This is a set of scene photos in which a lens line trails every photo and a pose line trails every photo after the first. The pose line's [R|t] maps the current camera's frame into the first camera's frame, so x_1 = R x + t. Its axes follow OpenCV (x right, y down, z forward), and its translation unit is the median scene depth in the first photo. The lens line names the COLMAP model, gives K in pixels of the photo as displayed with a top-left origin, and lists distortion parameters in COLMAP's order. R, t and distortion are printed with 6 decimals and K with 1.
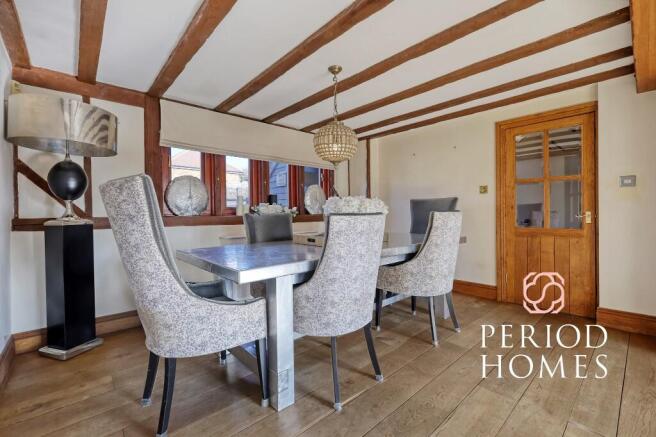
lens RADIAL K [[284.8, 0, 326.2], [0, 284.8, 215.3], [0, 0, 1]] dist [0.024302, -0.000676]
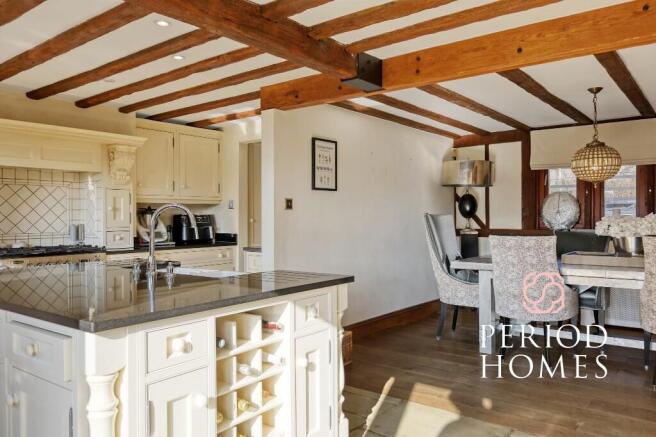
lens RADIAL K [[505.2, 0, 328.0], [0, 505.2, 217.2], [0, 0, 1]] dist [-0.001436, -0.000400]
pose [[0.180315, 0.007542, -0.983580, 1.497067], [-0.008251, 0.999947, 0.006155, -0.058671], [0.983574, 0.007006, 0.180368, -0.222180]]
